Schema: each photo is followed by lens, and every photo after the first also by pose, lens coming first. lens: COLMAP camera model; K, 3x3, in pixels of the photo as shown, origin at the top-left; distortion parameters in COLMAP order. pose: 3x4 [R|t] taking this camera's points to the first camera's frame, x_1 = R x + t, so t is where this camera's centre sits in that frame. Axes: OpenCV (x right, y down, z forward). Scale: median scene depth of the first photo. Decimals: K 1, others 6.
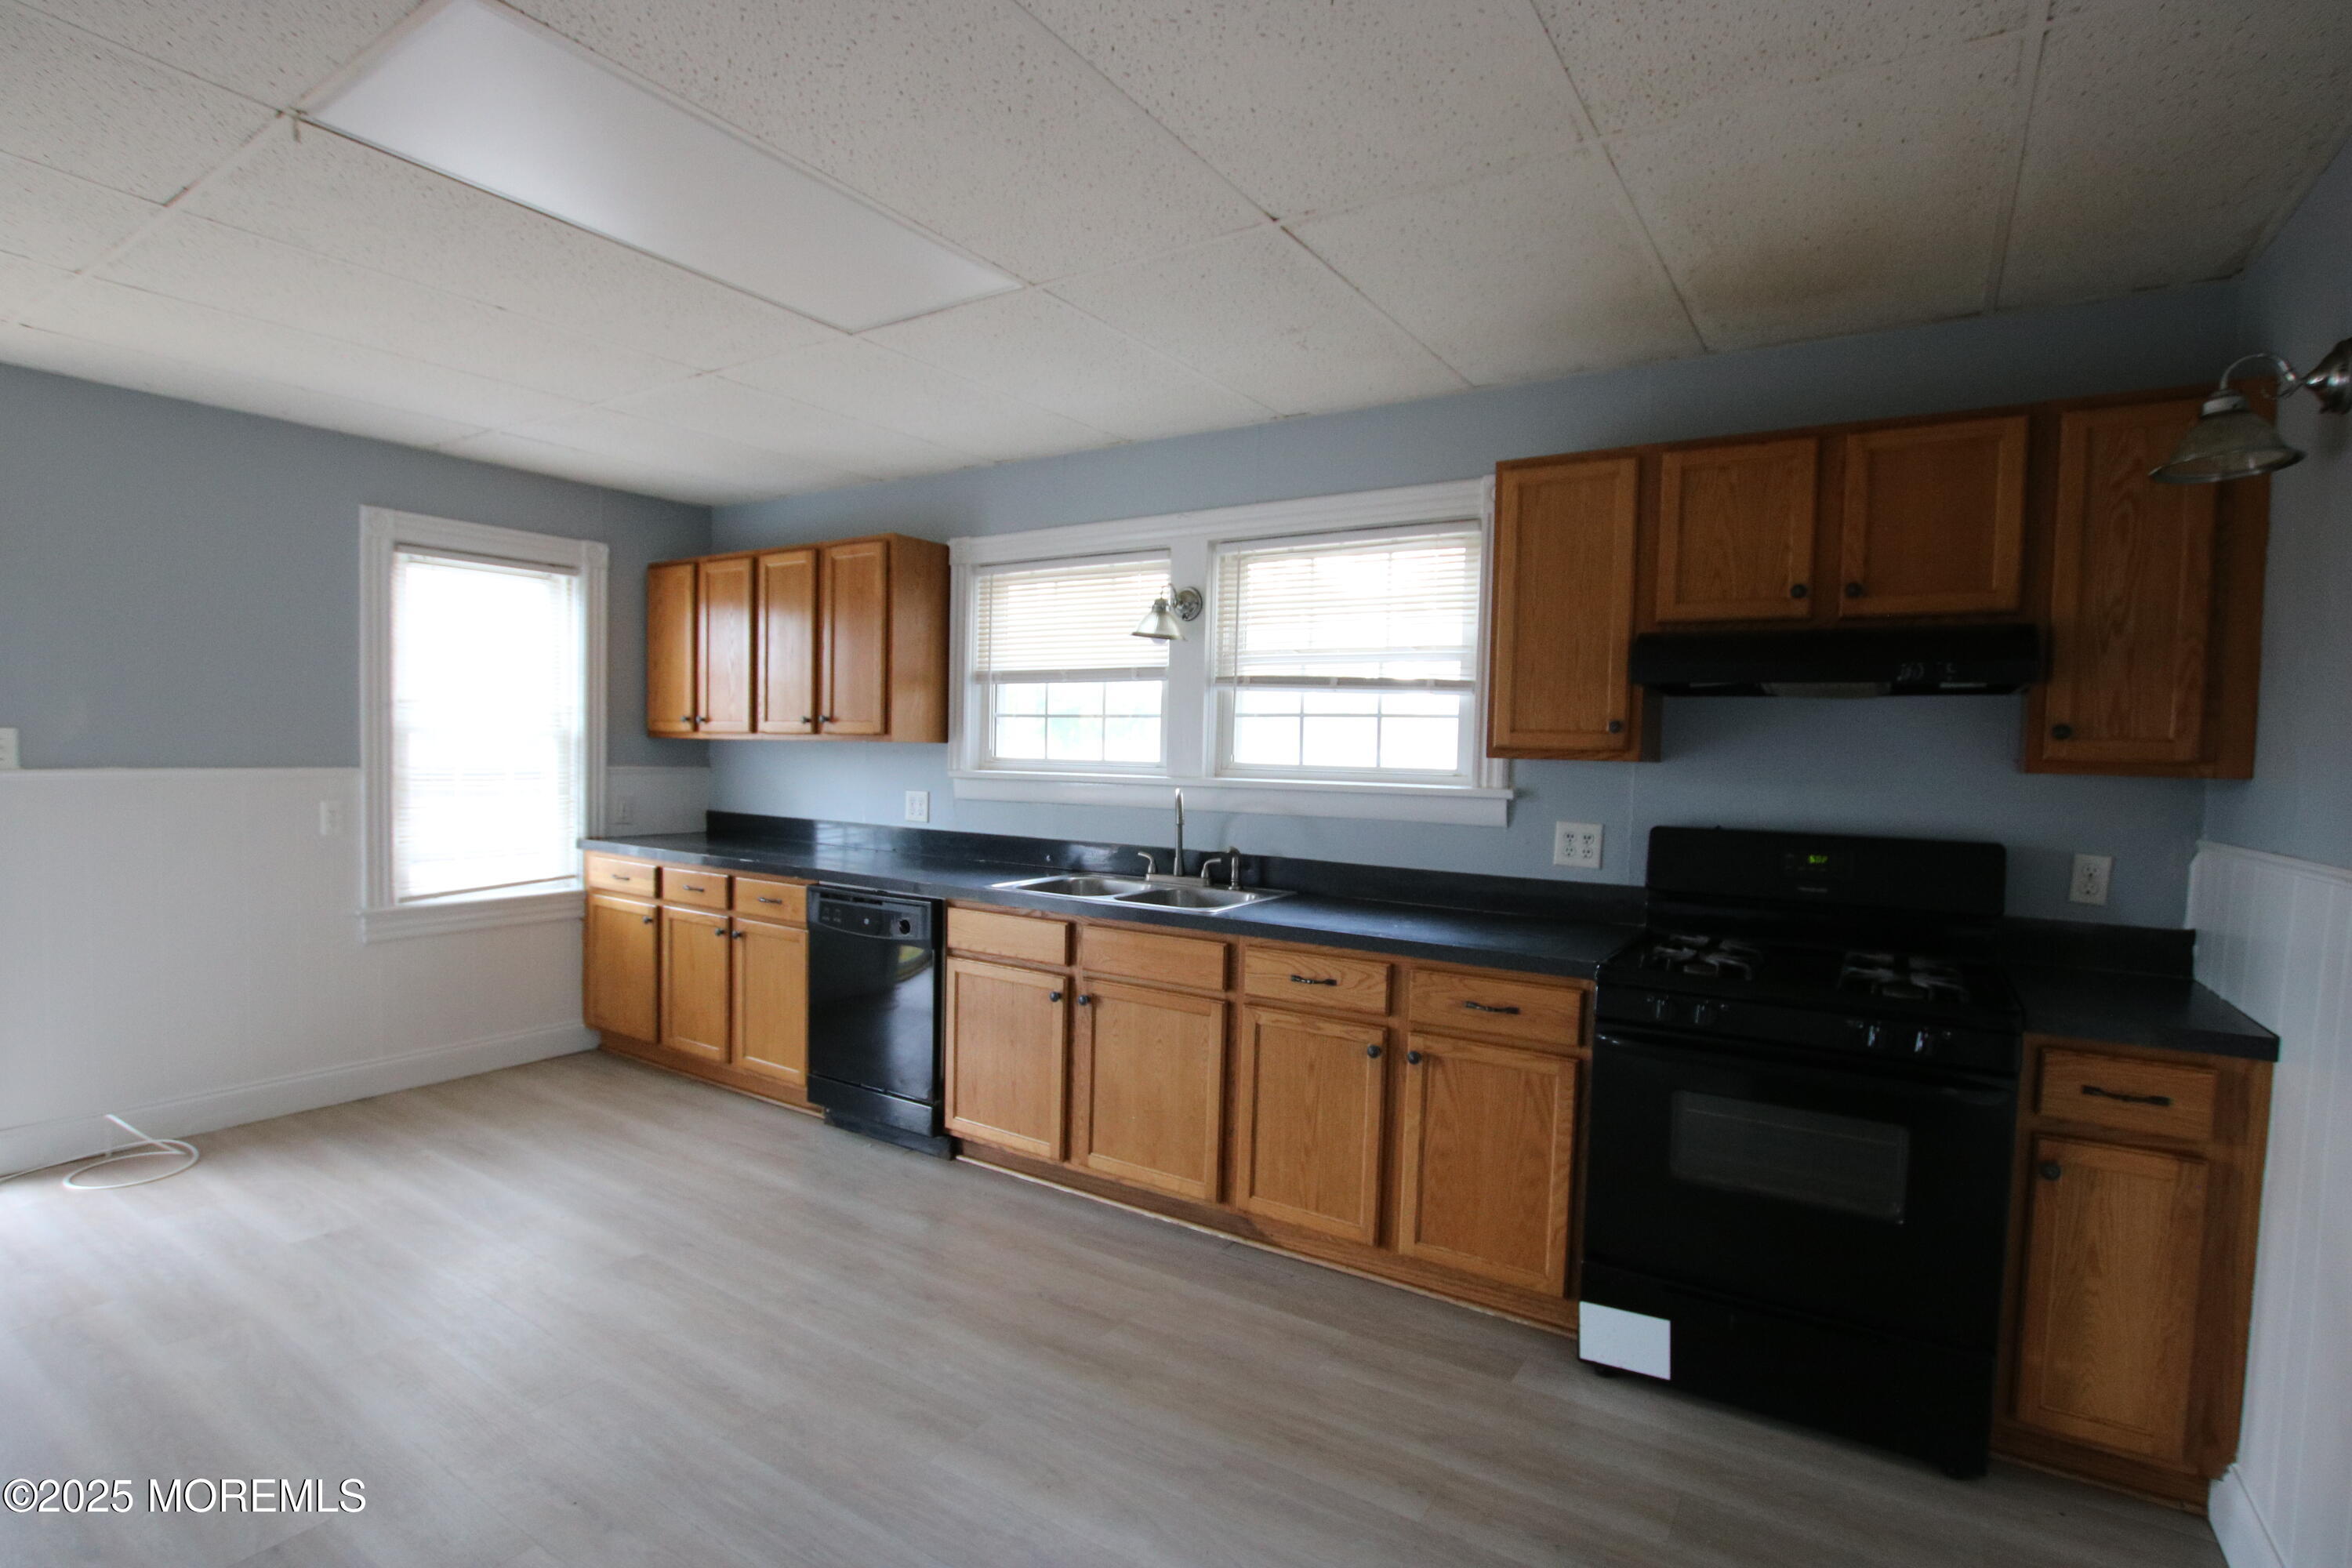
lens RADIAL K [[1126.4, 0, 1172.2], [0, 1126.4, 802.0], [0, 0, 1]] dist [-0.037354, 0.005823]
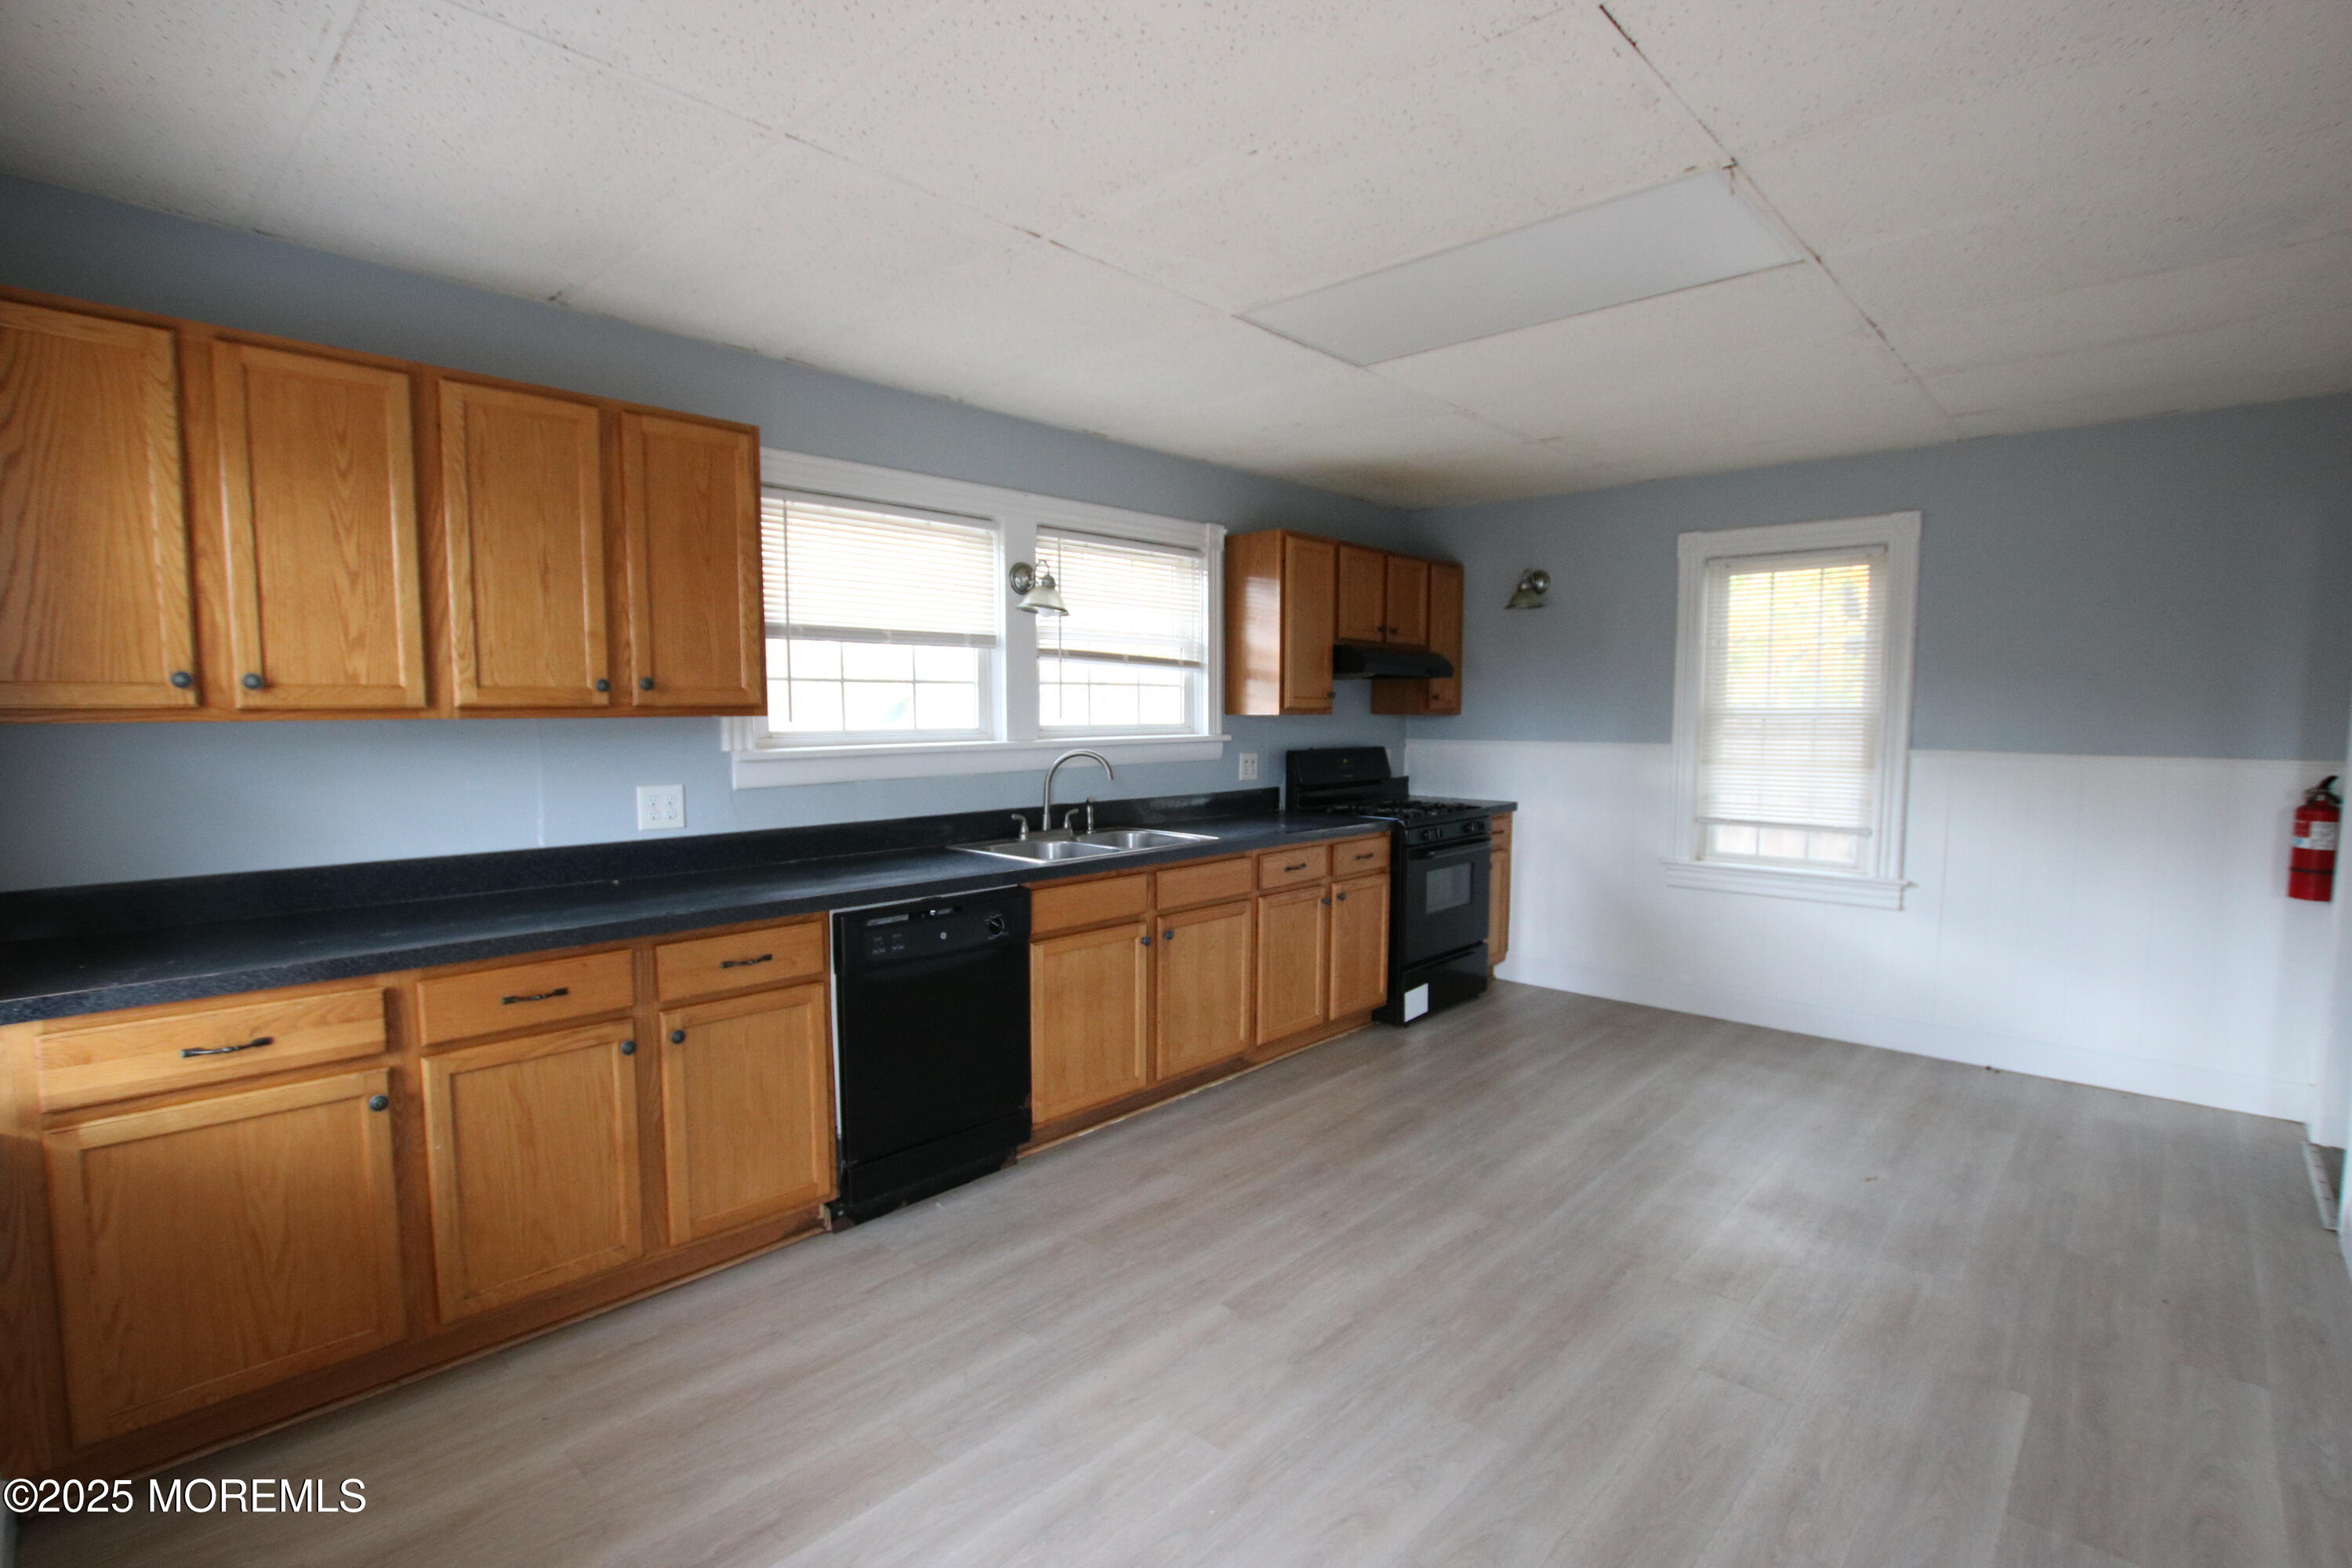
lens RADIAL K [[1105.1, 0, 1176.7], [0, 1105.1, 800.7], [0, 0, 1]] dist [-0.037685, 0.006866]
pose [[0.170491, -0.105458, 0.979700, -1.165947], [0.049416, 0.993920, 0.098389, -0.071652], [-0.984119, 0.031638, 0.174665, 0.783980]]
